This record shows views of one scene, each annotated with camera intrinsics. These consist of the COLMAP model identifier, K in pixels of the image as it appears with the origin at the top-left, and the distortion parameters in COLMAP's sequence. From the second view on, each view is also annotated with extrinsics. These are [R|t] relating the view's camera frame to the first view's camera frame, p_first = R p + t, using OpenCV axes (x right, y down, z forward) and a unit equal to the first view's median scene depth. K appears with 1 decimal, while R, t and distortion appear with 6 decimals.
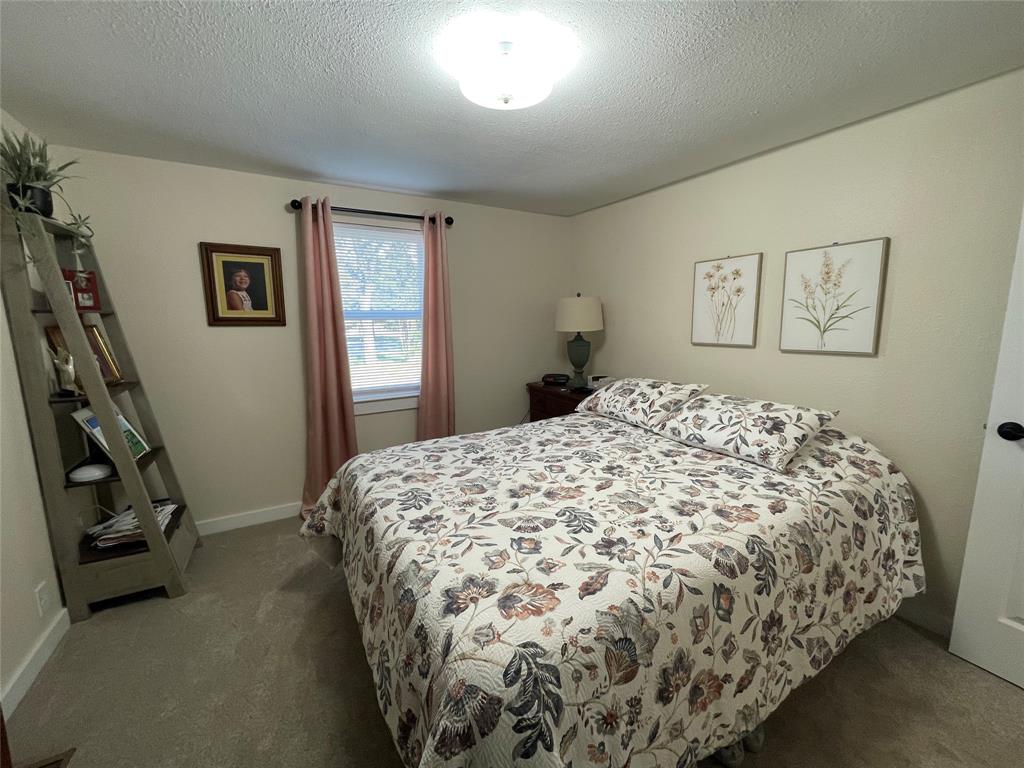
lens RADIAL K [[413.3, 0, 515.0], [0, 413.3, 380.5], [0, 0, 1]] dist [-0.001760, -0.000422]
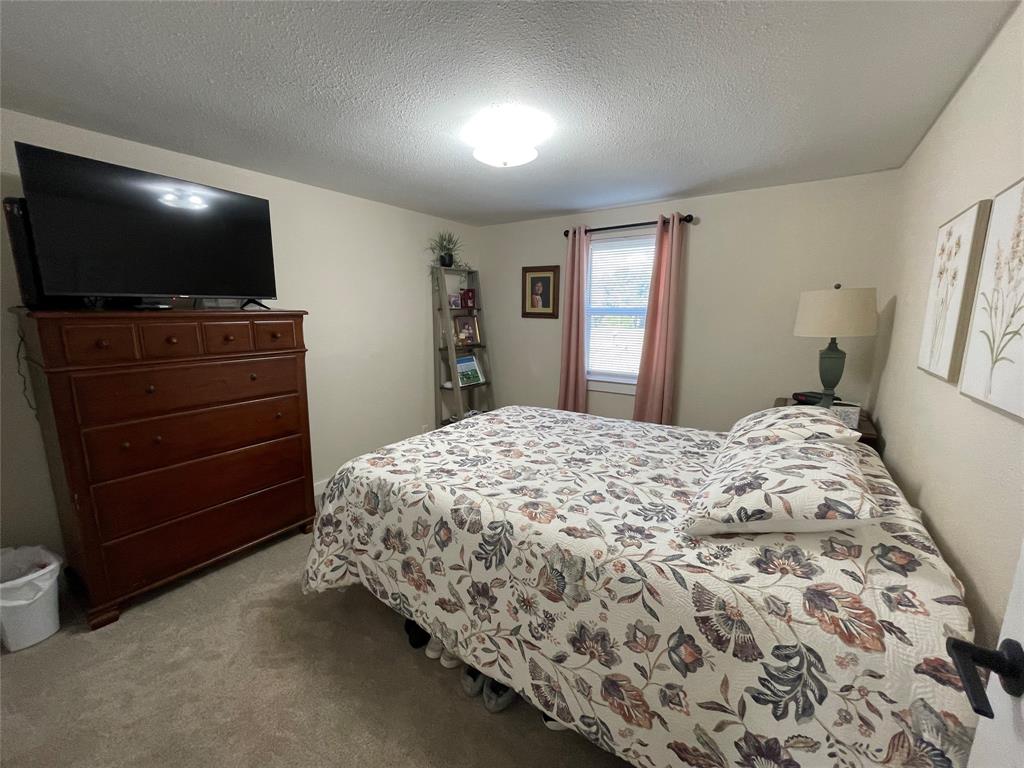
lens RADIAL K [[413.3, 0, 514.3], [0, 413.3, 384.5], [0, 0, 1]] dist [-0.001760, -0.000422]
pose [[0.427117, 0.169077, -0.888248, 1.098291], [-0.144631, 0.982488, 0.117469, -0.082903], [0.892554, 0.078296, 0.444091, 0.368672]]
